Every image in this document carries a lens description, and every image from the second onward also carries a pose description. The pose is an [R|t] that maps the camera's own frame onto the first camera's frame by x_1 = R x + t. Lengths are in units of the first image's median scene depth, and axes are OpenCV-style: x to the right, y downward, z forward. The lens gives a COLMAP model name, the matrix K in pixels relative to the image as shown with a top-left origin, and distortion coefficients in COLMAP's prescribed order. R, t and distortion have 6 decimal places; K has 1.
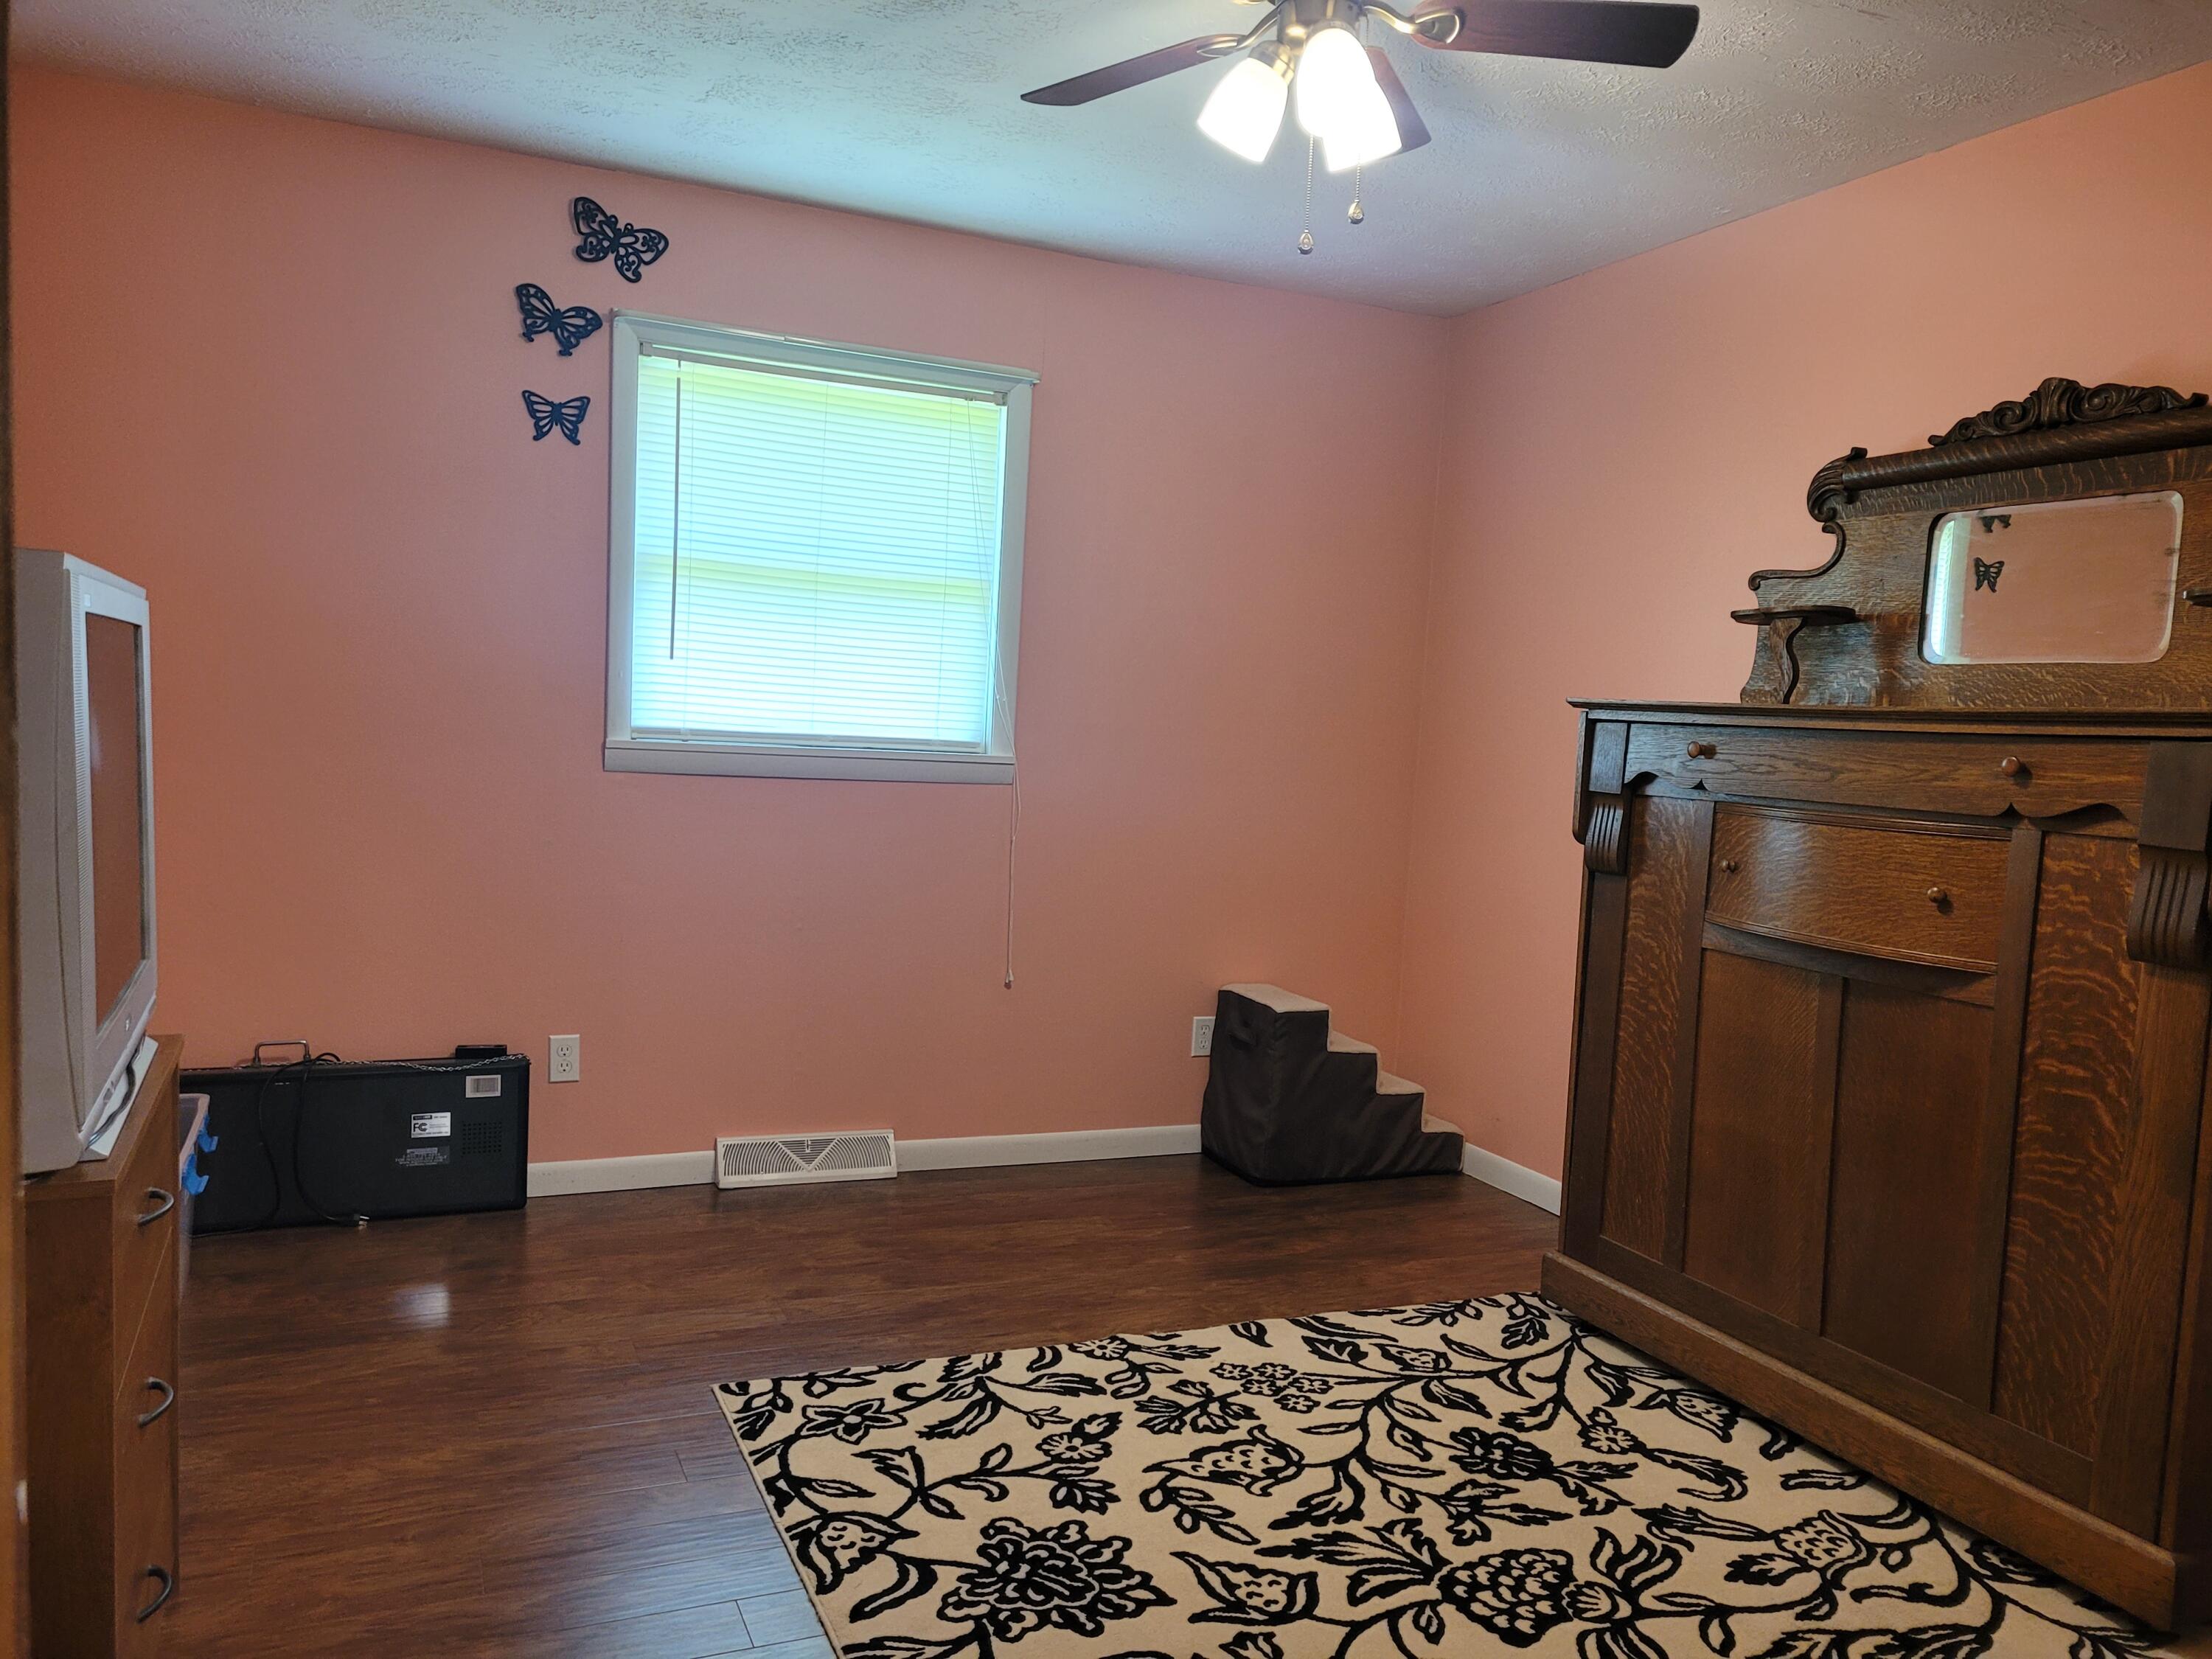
lens RADIAL K [[1661.0, 0, 1109.3], [0, 1661.0, 837.1], [0, 0, 1]] dist [0.038130, -0.002715]
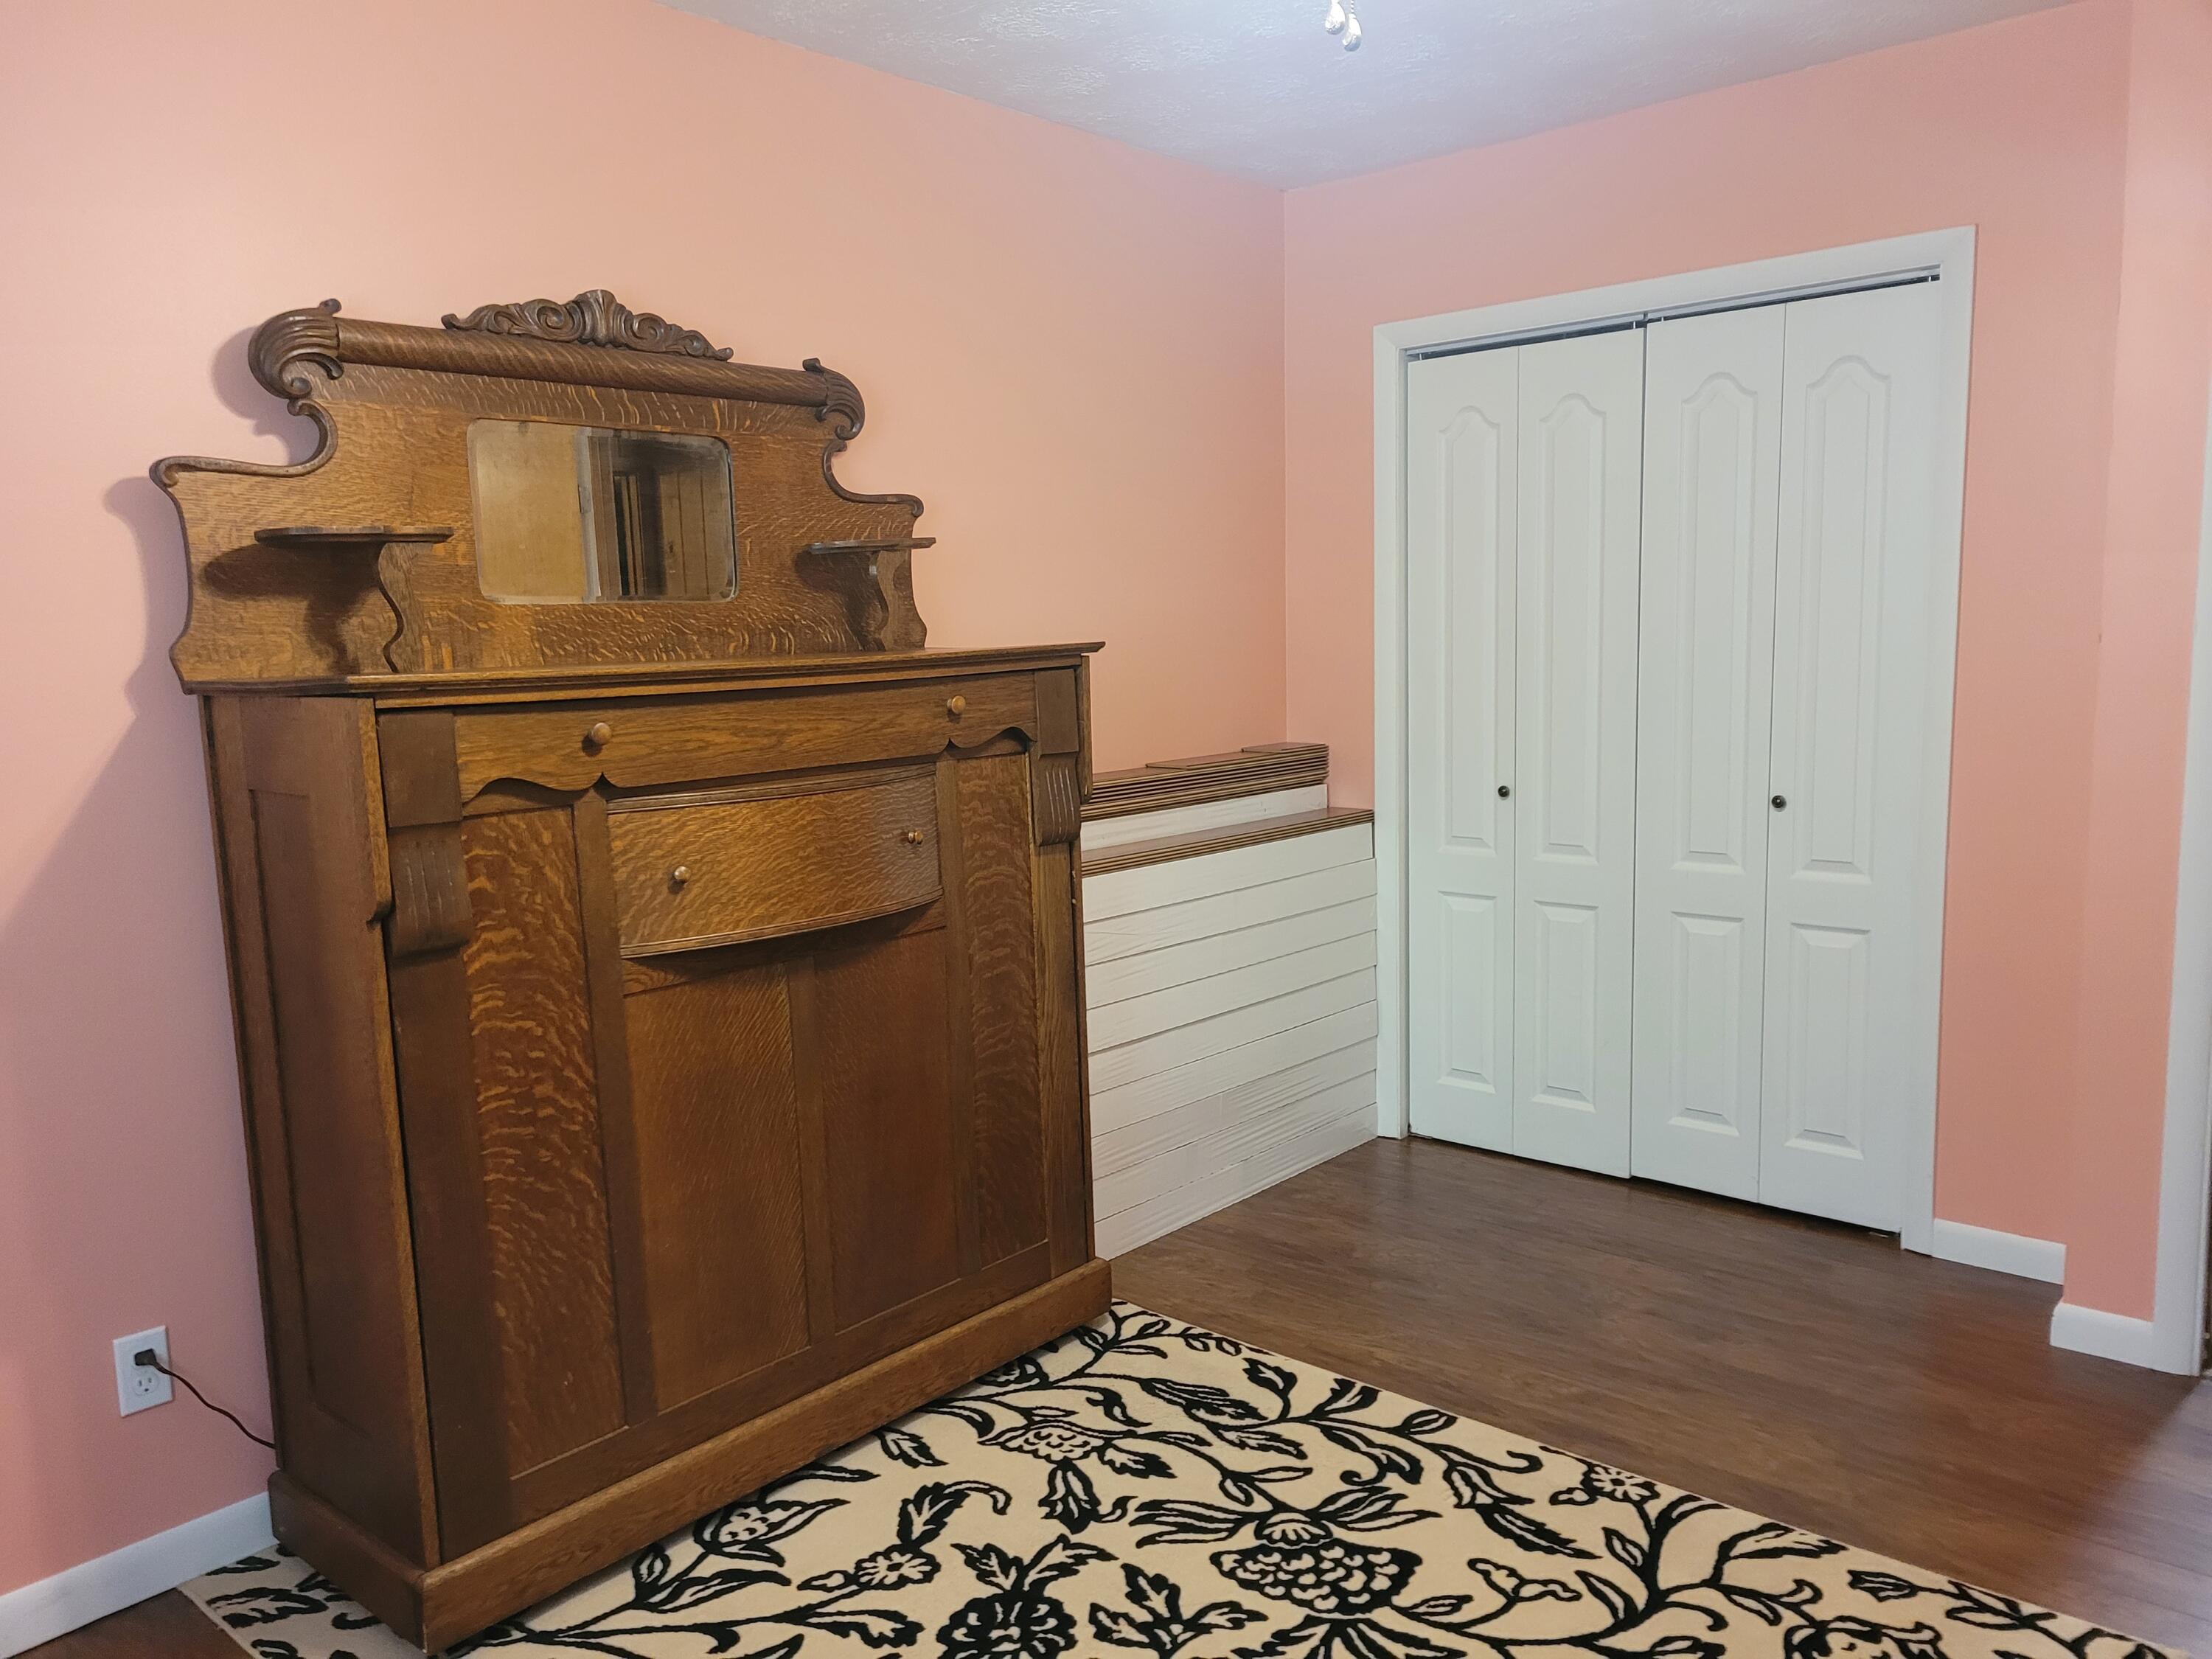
lens RADIAL K [[1661.0, 0, 1112.6], [0, 1661.0, 831.8], [0, 0, 1]] dist [0.038130, -0.002715]
pose [[-0.426081, -0.153175, 0.891623, -0.449294], [0.076441, 0.975942, 0.204190, -0.161358], [-0.901450, 0.155158, -0.404122, 1.253284]]
